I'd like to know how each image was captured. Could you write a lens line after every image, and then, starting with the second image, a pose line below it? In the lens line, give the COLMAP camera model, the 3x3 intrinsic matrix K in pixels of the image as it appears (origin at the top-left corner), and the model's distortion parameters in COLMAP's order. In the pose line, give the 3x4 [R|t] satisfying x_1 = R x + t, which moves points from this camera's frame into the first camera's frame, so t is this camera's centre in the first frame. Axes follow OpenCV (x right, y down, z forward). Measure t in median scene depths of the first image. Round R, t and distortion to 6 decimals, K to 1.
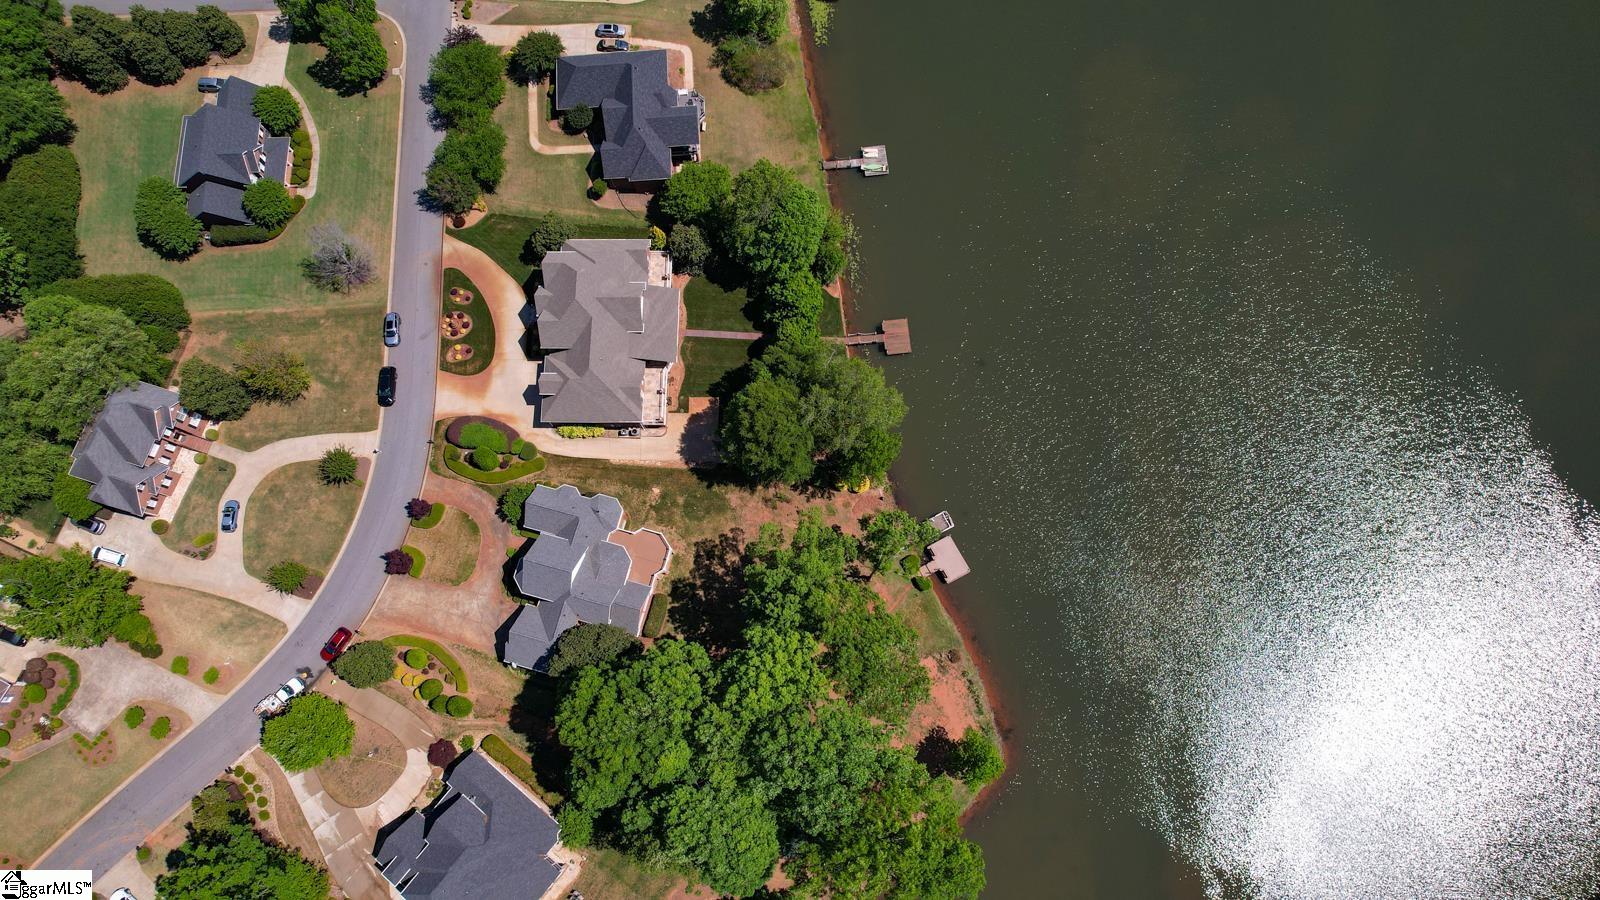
lens RADIAL K [[1030.2, 0, 811.0], [0, 1030.2, 459.5], [0, 0, 1]] dist [-0.044651, 0.048827]
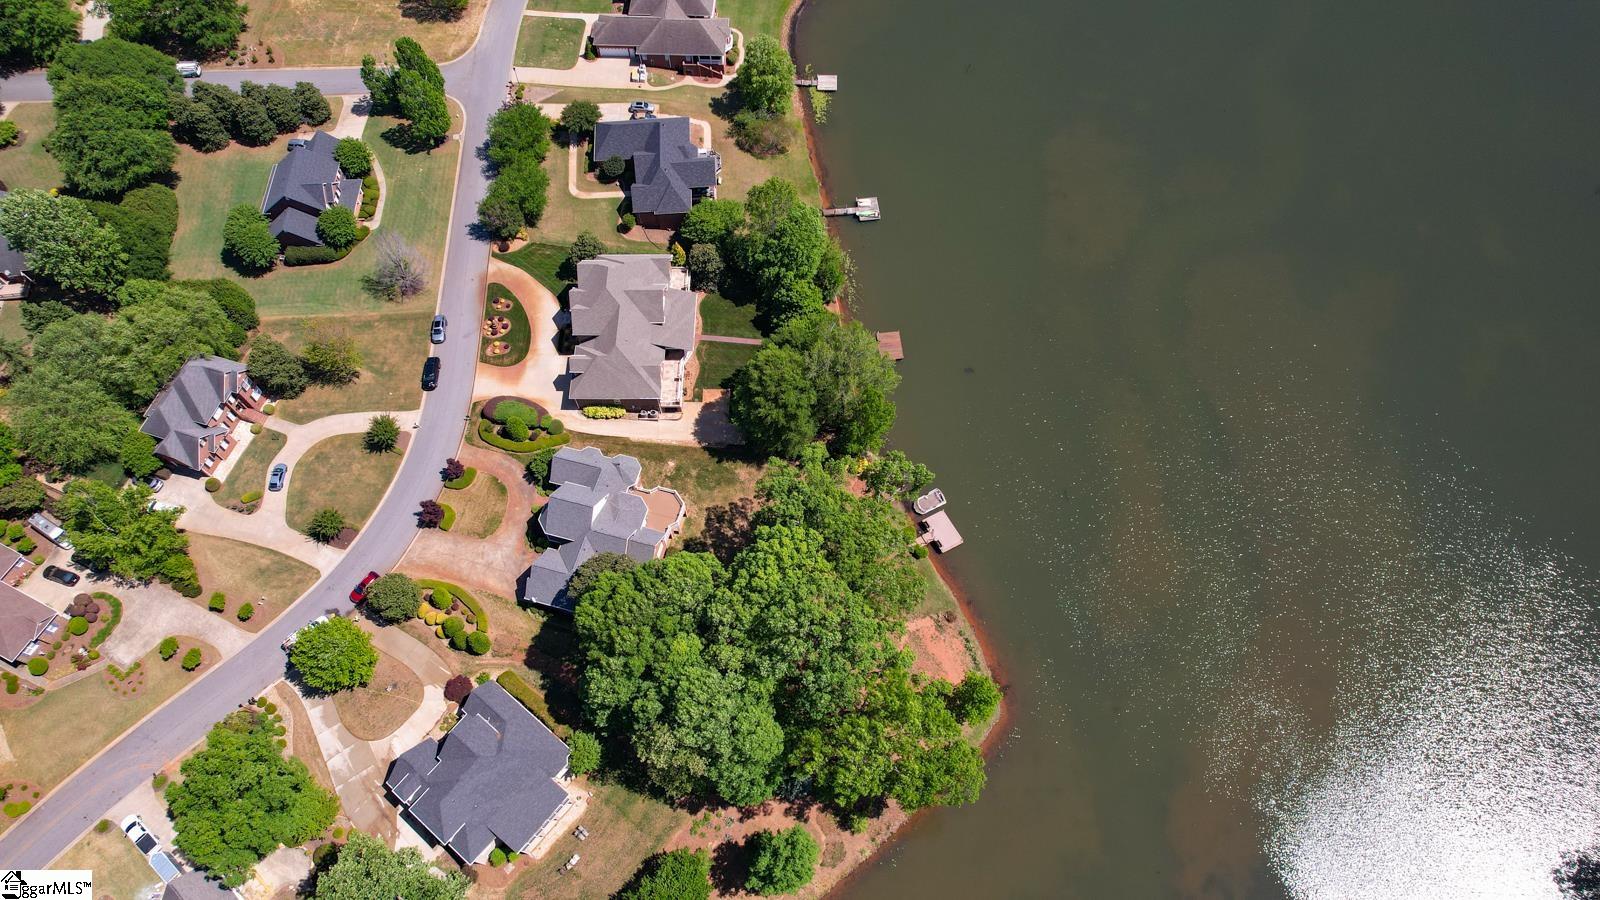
lens RADIAL K [[1030.2, 0, 808.0], [0, 1030.2, 459.4], [0, 0, 1]] dist [-0.044651, 0.048827]
pose [[0.999999, -0.001129, -0.000051, -0.006051], [0.001086, 0.972441, -0.233147, 0.280084], [0.000313, 0.233147, 0.972441, -0.057040]]
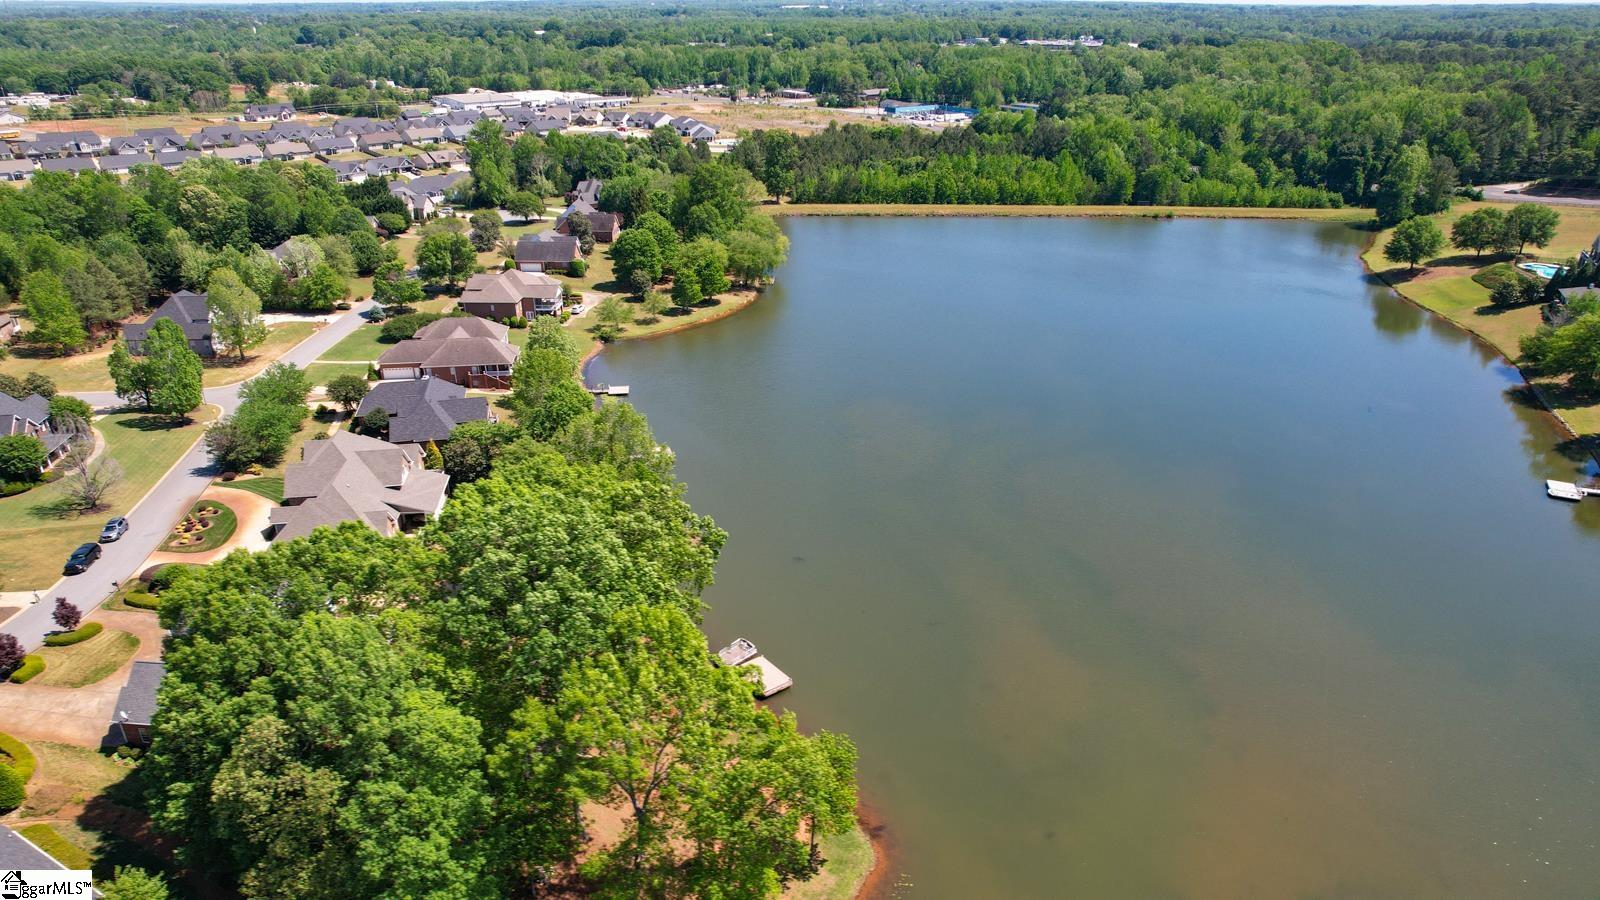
lens RADIAL K [[1030.2, 0, 791.5], [0, 1030.2, 450.5], [0, 0, 1]] dist [-0.044651, 0.048827]
pose [[0.989446, -0.068425, 0.127731, 0.068122], [0.143045, 0.601971, -0.785601, 0.629549], [-0.023135, 0.795581, 0.605405, 0.403077]]
